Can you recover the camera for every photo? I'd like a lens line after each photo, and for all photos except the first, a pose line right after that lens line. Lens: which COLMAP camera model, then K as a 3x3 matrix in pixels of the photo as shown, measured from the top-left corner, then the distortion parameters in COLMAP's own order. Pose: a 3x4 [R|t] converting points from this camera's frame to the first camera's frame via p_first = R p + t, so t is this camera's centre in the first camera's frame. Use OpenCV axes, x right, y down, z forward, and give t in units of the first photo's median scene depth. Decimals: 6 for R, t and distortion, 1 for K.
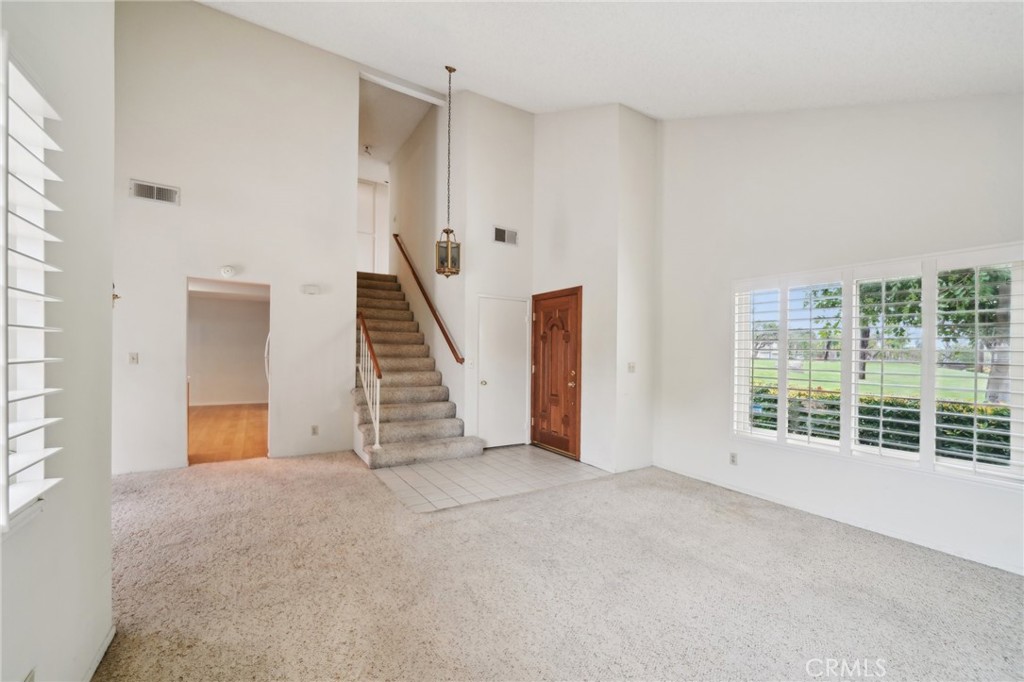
lens RADIAL K [[416.9, 0, 513.5], [0, 416.9, 351.6], [0, 0, 1]] dist [0.004222, 0.000160]
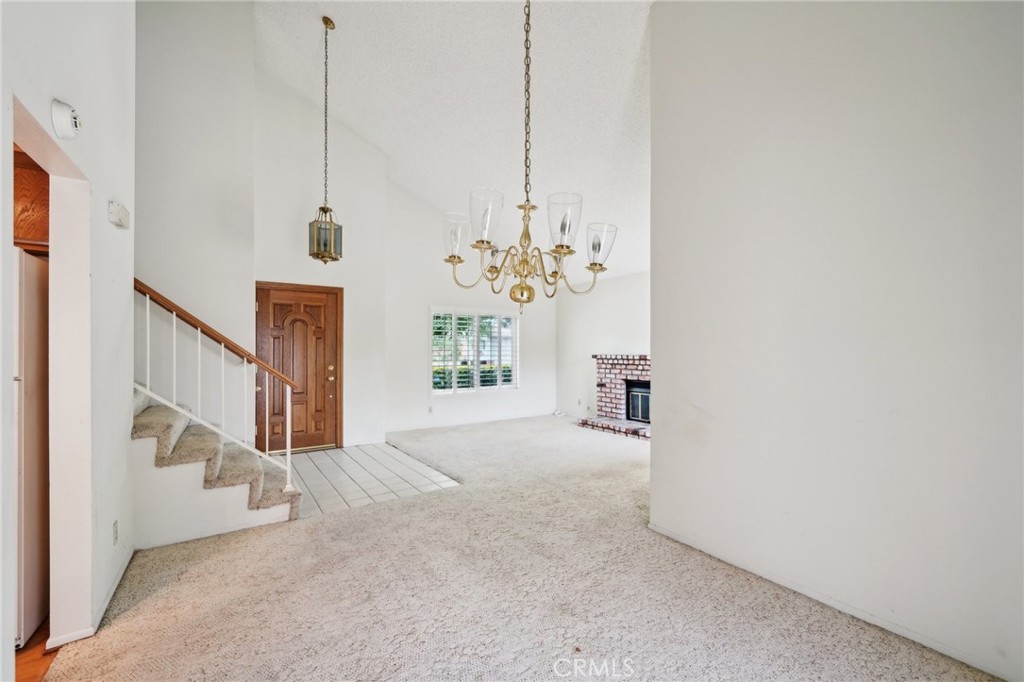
lens RADIAL K [[416.9, 0, 511.8], [0, 416.9, 344.0], [0, 0, 1]] dist [0.004222, 0.000160]
pose [[-0.065582, 0.000904, 0.997847, -1.178812], [-0.002222, 0.999997, -0.001052, -0.010980], [-0.997845, -0.002286, -0.065580, 0.767939]]
